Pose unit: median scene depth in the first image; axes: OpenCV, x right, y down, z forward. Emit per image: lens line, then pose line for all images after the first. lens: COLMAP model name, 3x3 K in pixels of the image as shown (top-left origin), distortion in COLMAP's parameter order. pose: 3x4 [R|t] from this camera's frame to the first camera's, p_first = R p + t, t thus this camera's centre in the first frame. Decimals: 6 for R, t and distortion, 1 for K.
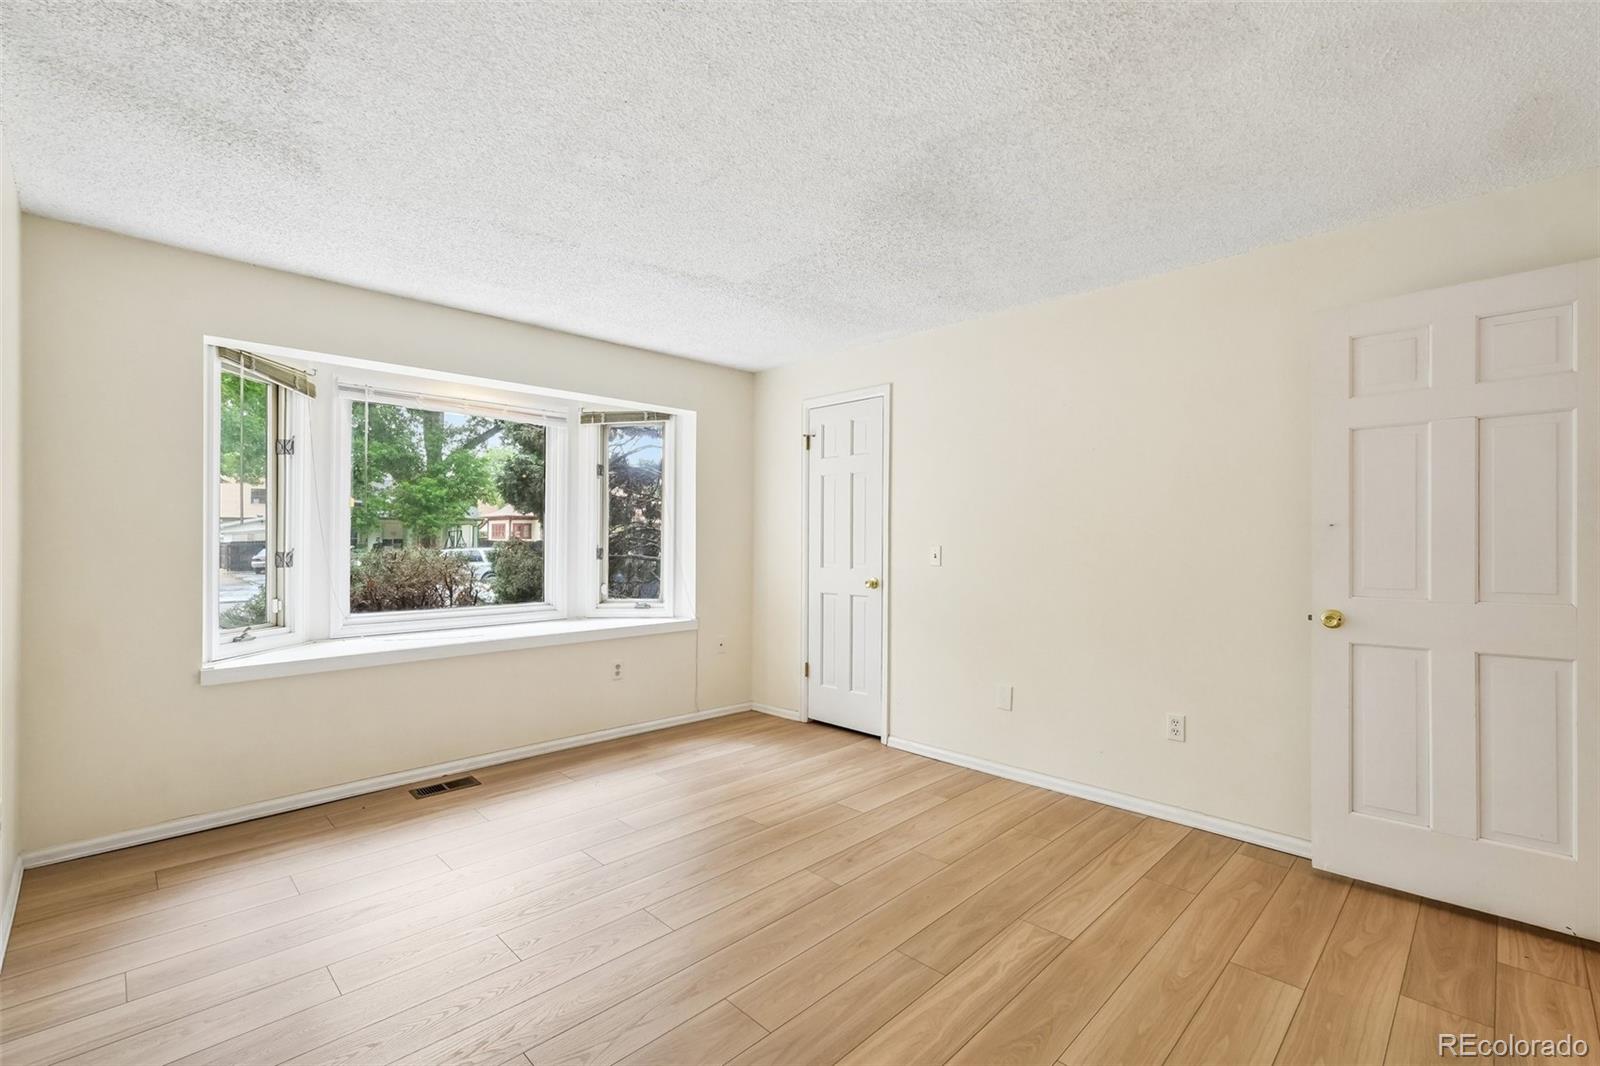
lens RADIAL K [[700.5, 0, 810.5], [0, 700.5, 539.3], [0, 0, 1]] dist [-0.002311, 0.000533]
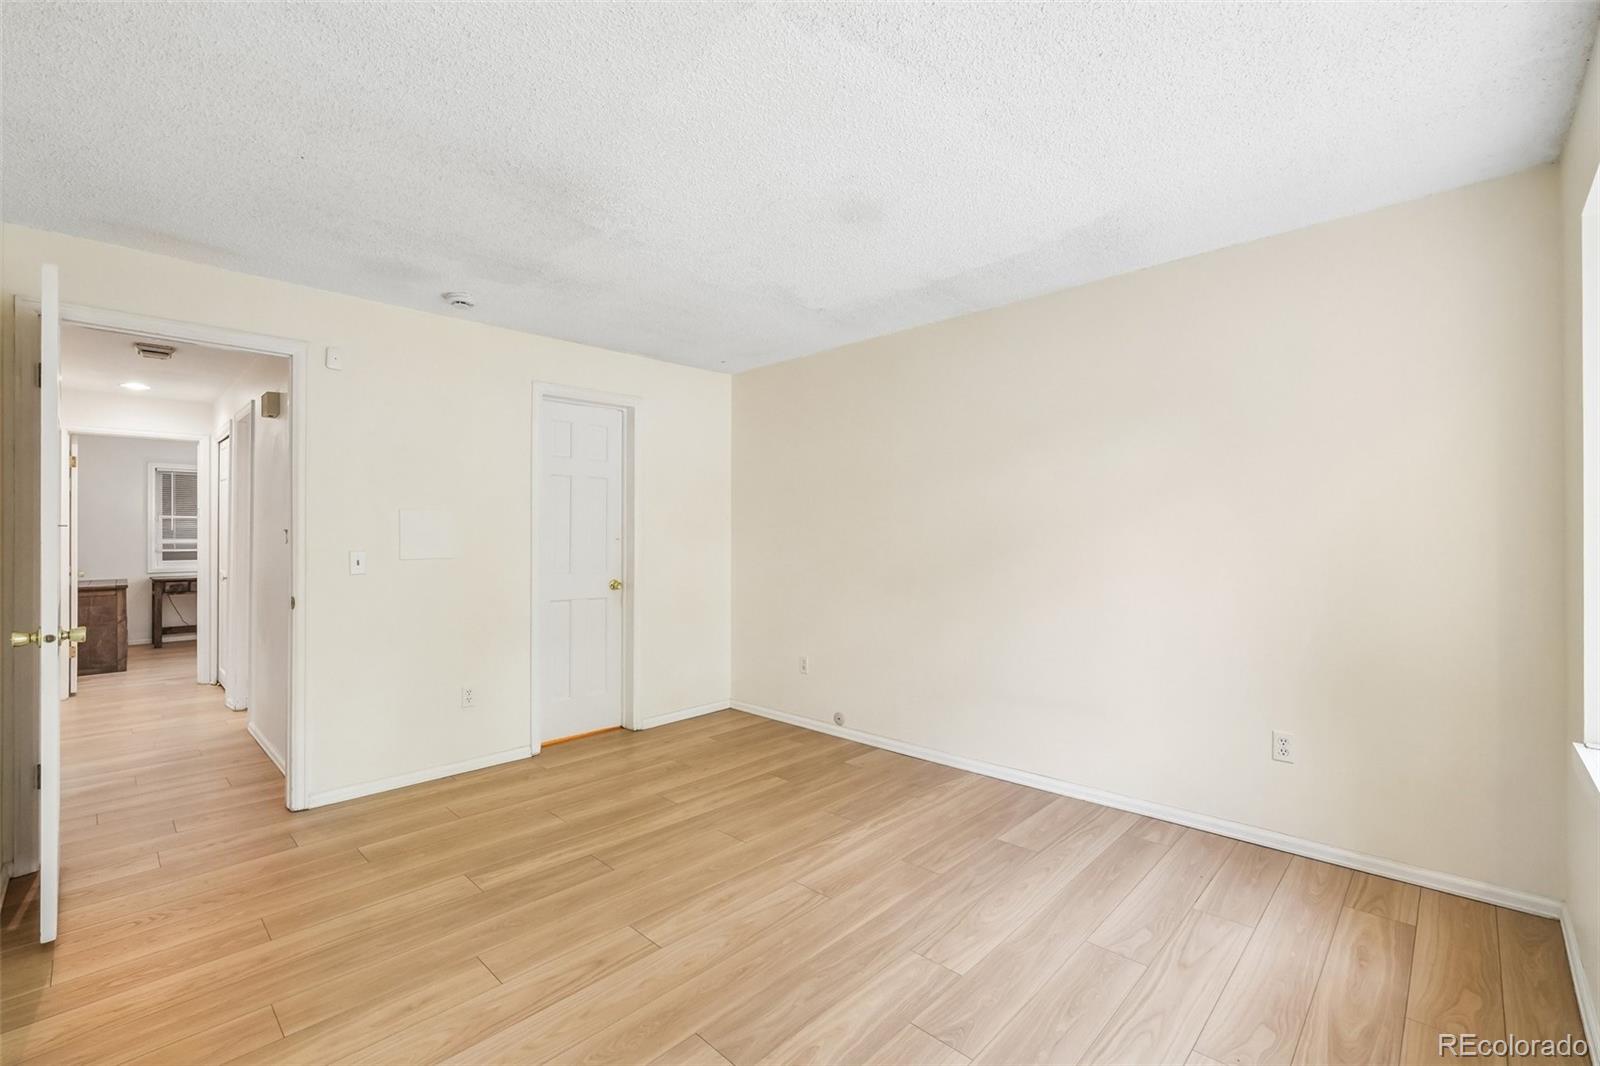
lens RADIAL K [[691.0, 0, 795.0], [0, 691.0, 534.6], [0, 0, 1]] dist [0.000145, 0.000406]
pose [[-0.999991, 0.002426, -0.003366, -0.112602], [0.002424, 0.999997, 0.000701, -0.006926], [0.003367, 0.000693, -0.999994, 1.262488]]
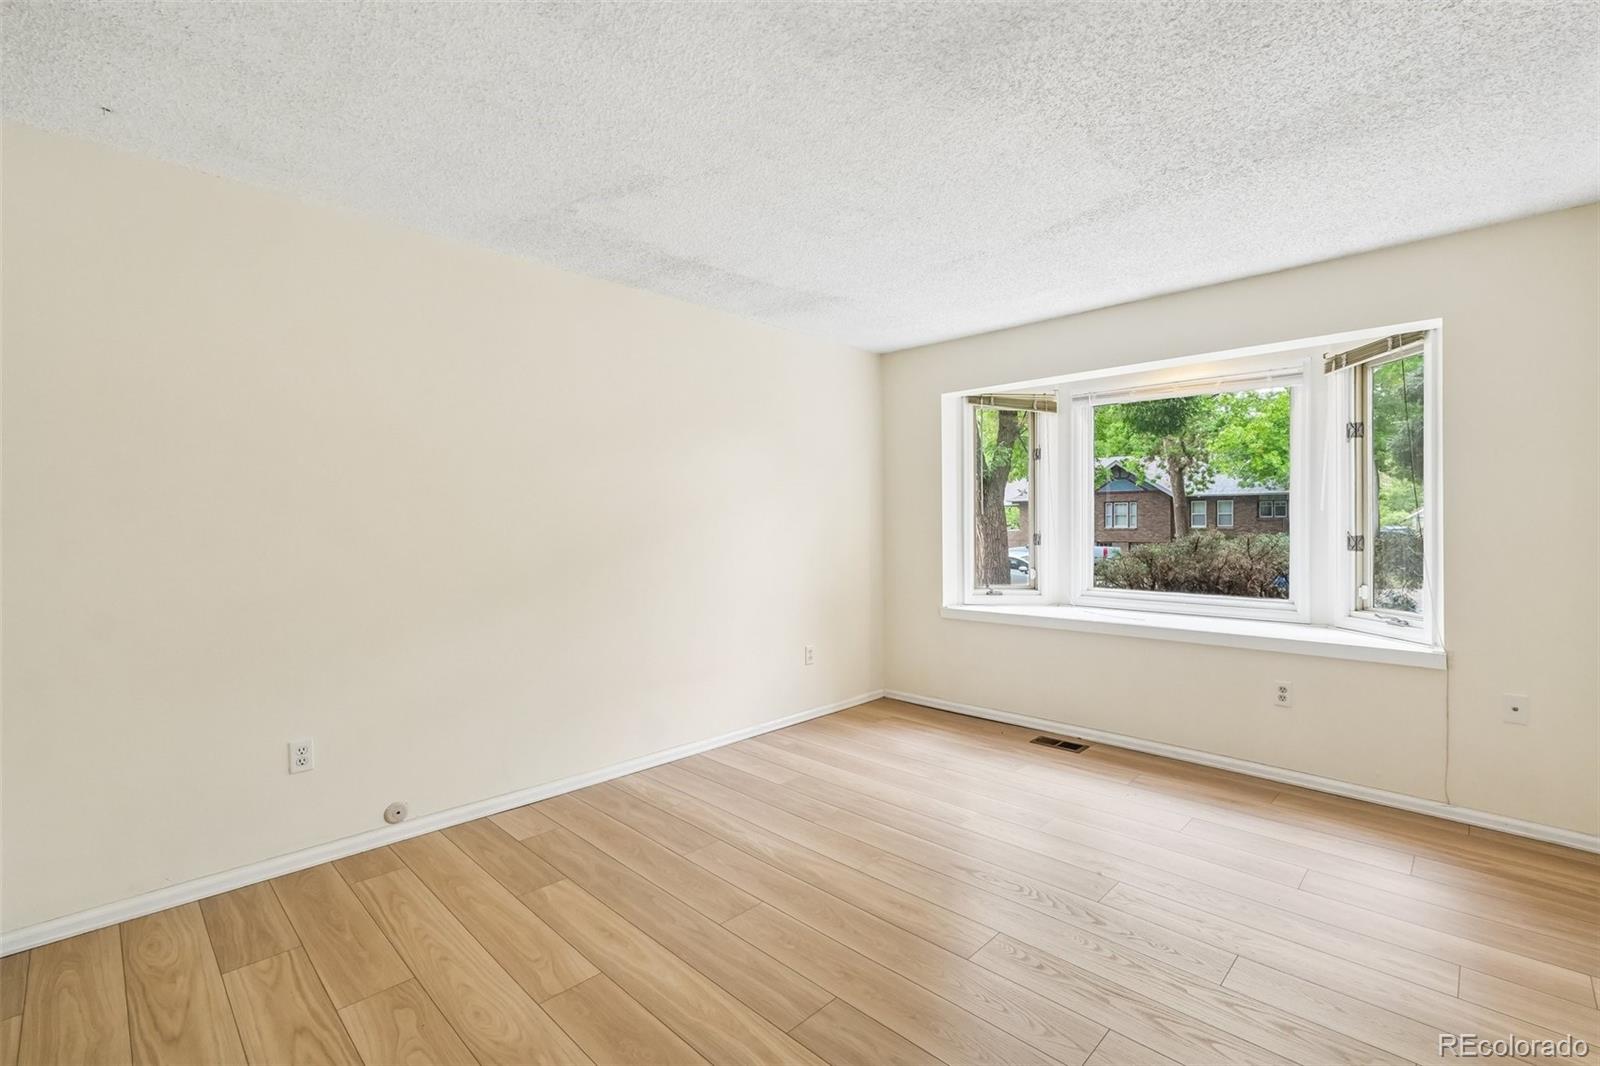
lens RADIAL K [[714.5, 0, 824.2], [0, 714.5, 529.7], [0, 0, 1]] dist [-0.001616, 0.000504]
pose [[0.016034, 0.009039, -0.999831, 0.569186], [0.003425, 0.999953, 0.009095, -0.003357], [0.999866, -0.003571, 0.016002, 0.550207]]
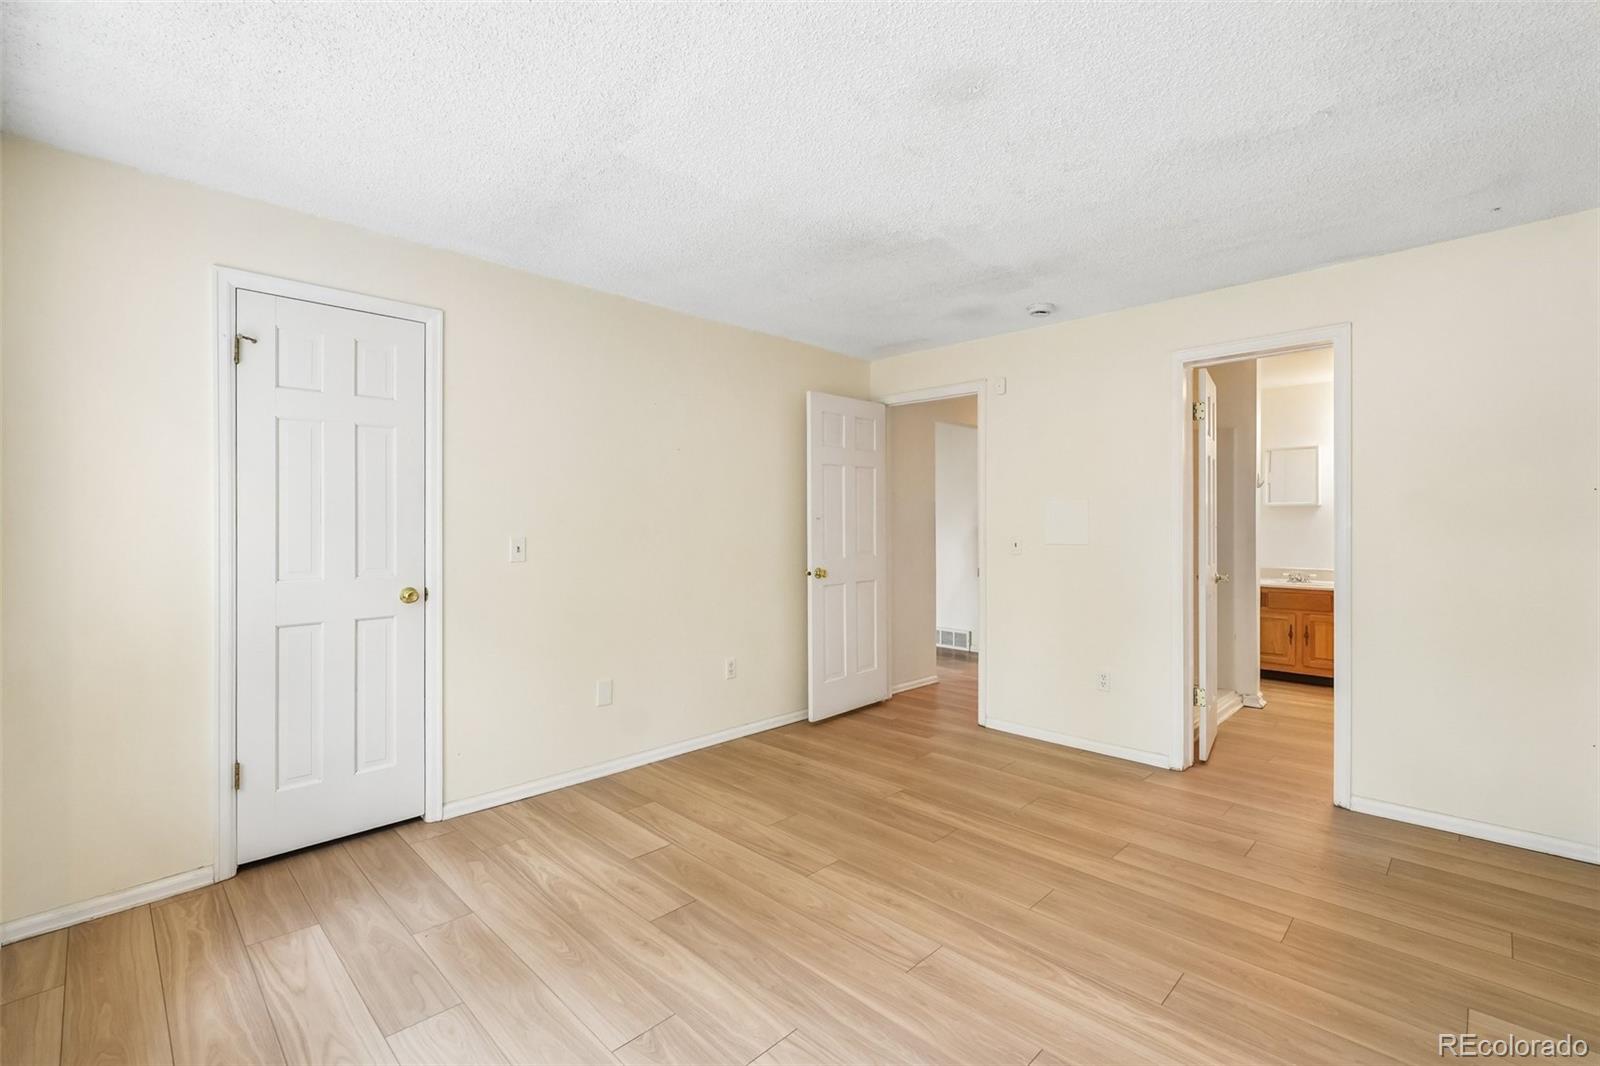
lens RADIAL K [[702.6, 0, 819.0], [0, 702.6, 518.1], [0, 0, 1]] dist [-0.001016, 0.000288]
pose [[-0.013171, 0.005687, 0.999897, -0.675690], [0.000069, 0.999984, -0.005687, -0.008280], [-0.999913, -0.000005, -0.013171, 0.697400]]
